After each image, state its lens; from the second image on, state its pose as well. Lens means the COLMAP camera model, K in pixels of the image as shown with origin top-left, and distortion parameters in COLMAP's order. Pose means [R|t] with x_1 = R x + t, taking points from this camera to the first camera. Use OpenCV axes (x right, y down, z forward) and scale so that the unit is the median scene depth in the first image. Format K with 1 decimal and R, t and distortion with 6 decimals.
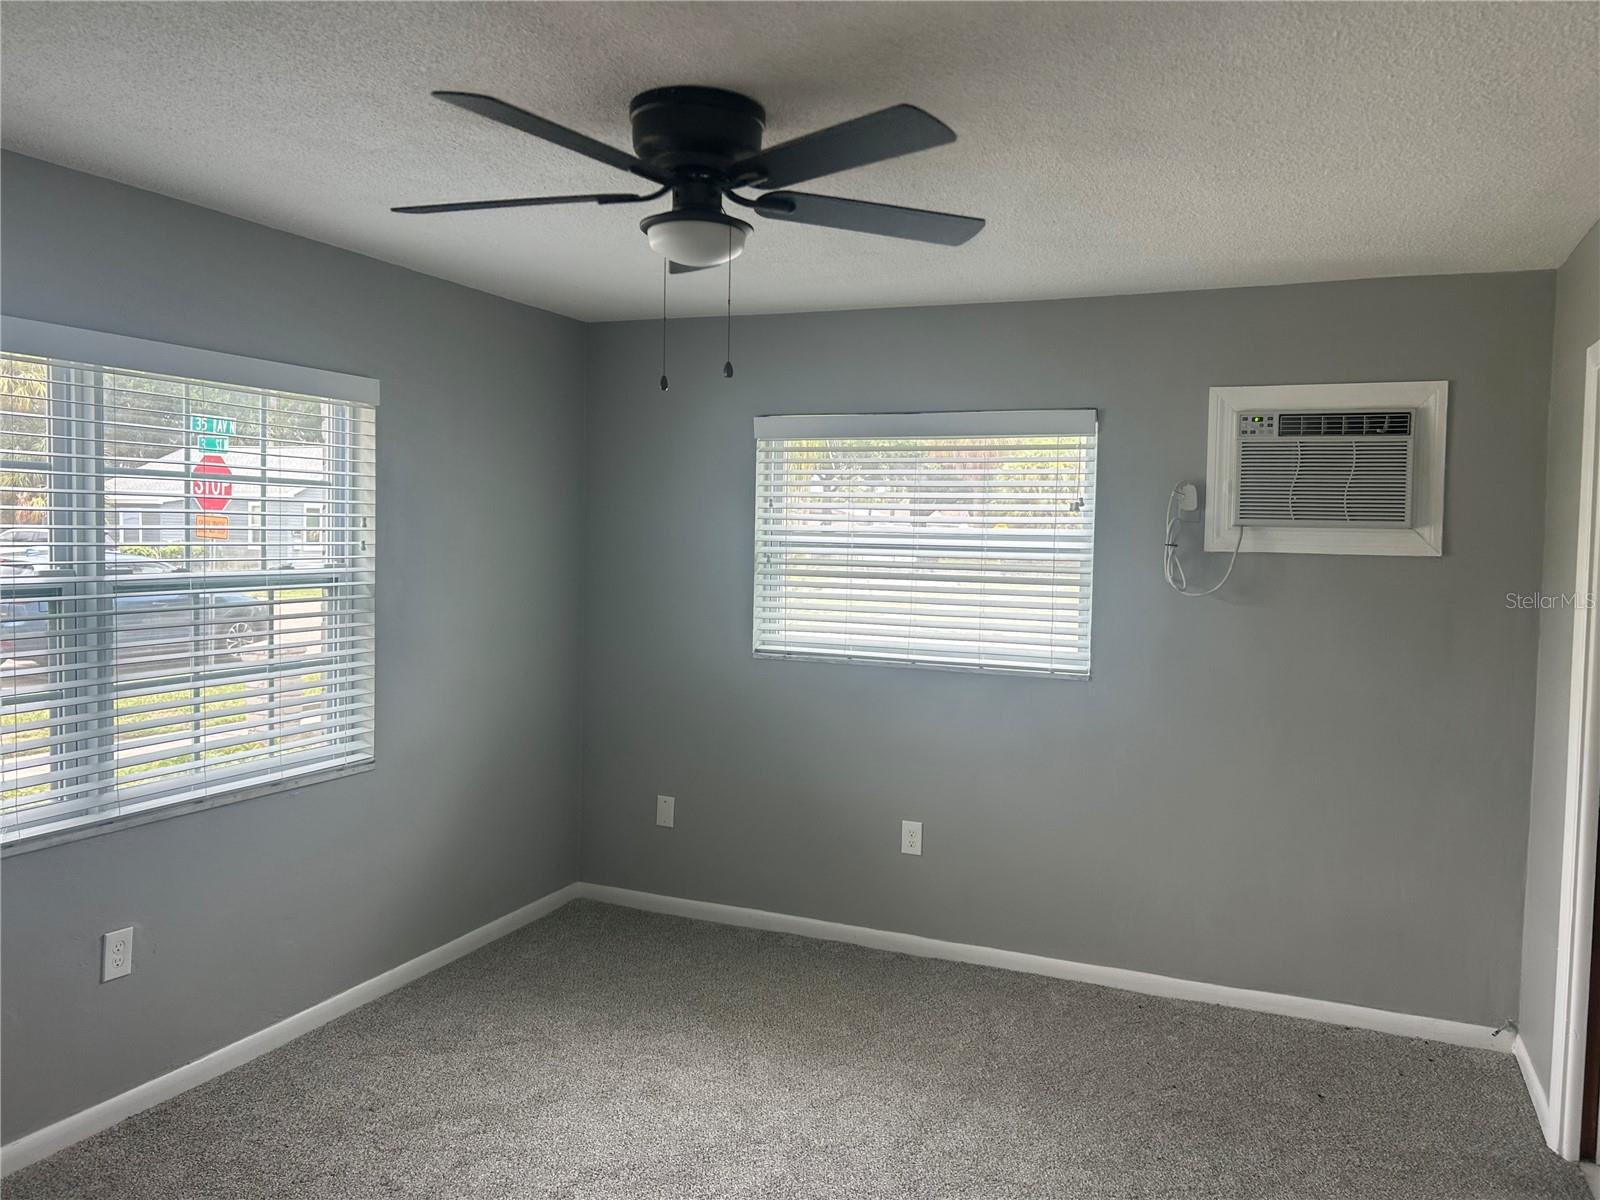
lens RADIAL K [[1224.6, 0, 800.0], [0, 1224.6, 600.0], [0, 0, 1]] dist [0.047114, -0.041560]
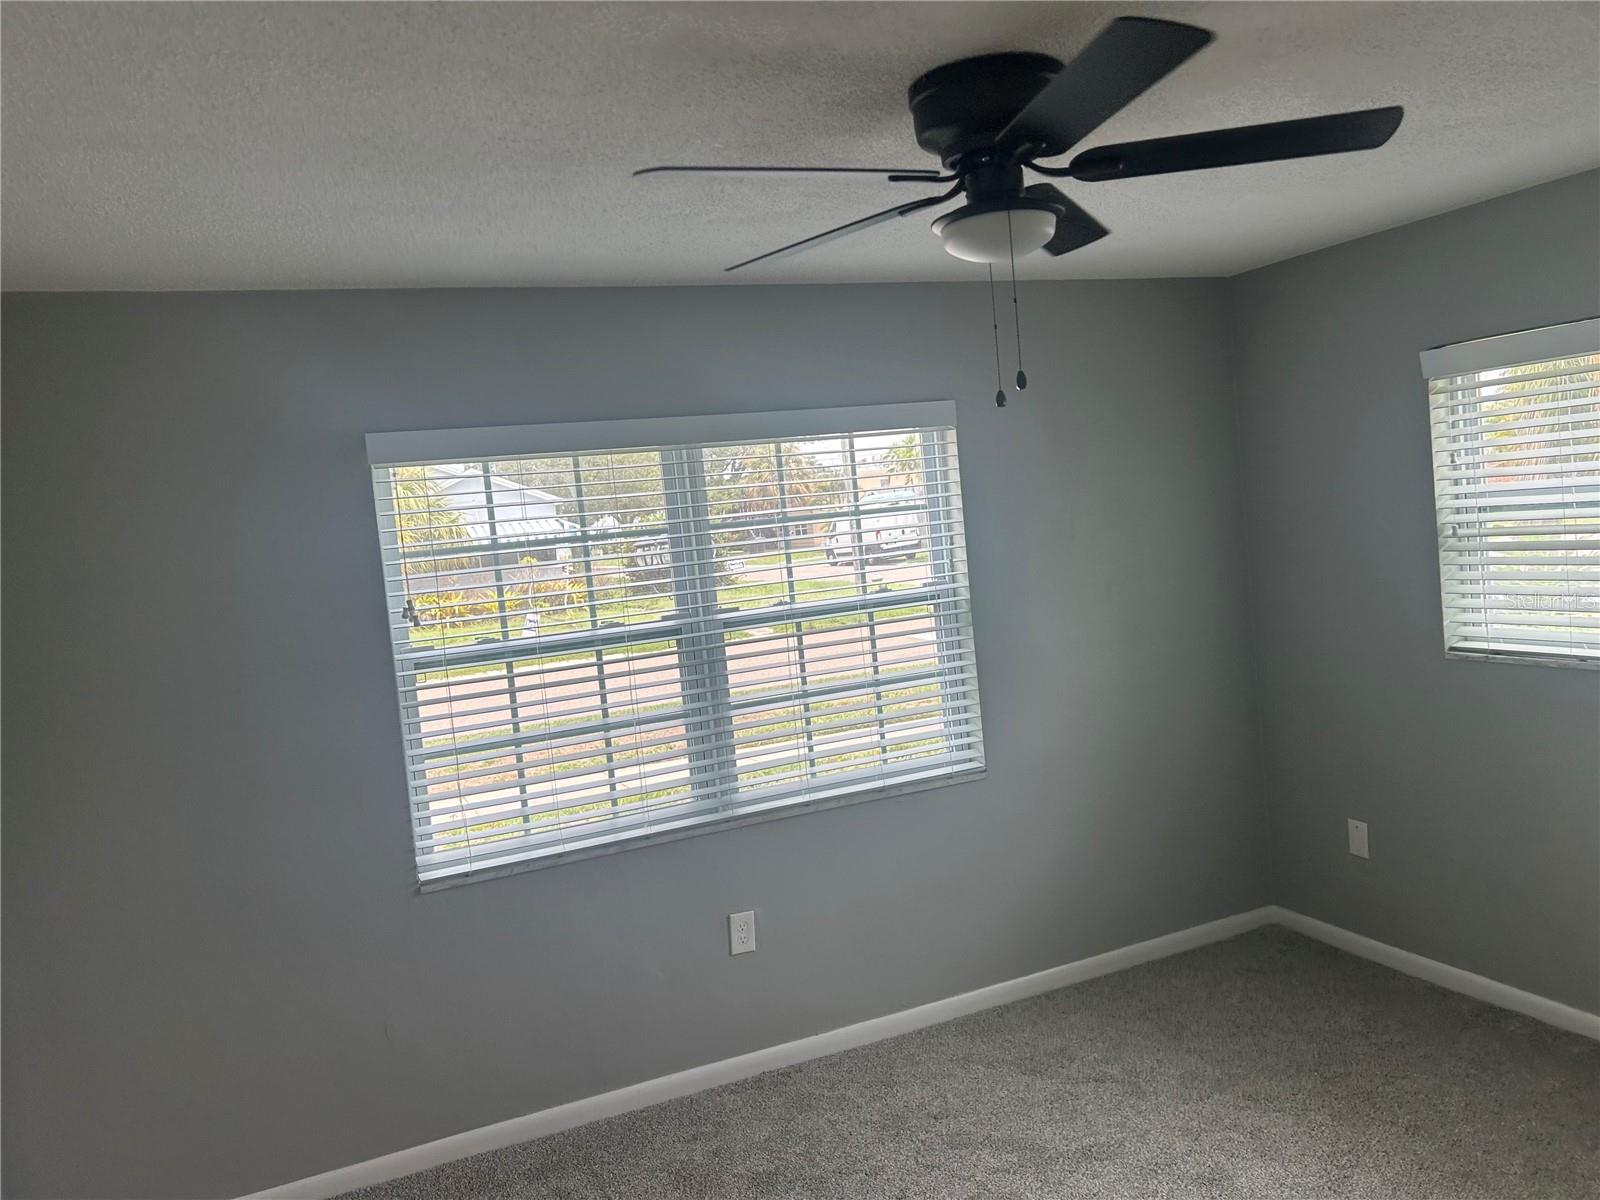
lens RADIAL K [[1212.2, 0, 800.0], [0, 1212.2, 600.0], [0, 0, 1]] dist [0.126140, -0.152461]
pose [[0.722541, -0.044590, -0.689889, 0.255183], [0.071362, 0.997398, 0.010275, -0.032759], [0.687635, -0.056656, 0.723842, 0.167077]]
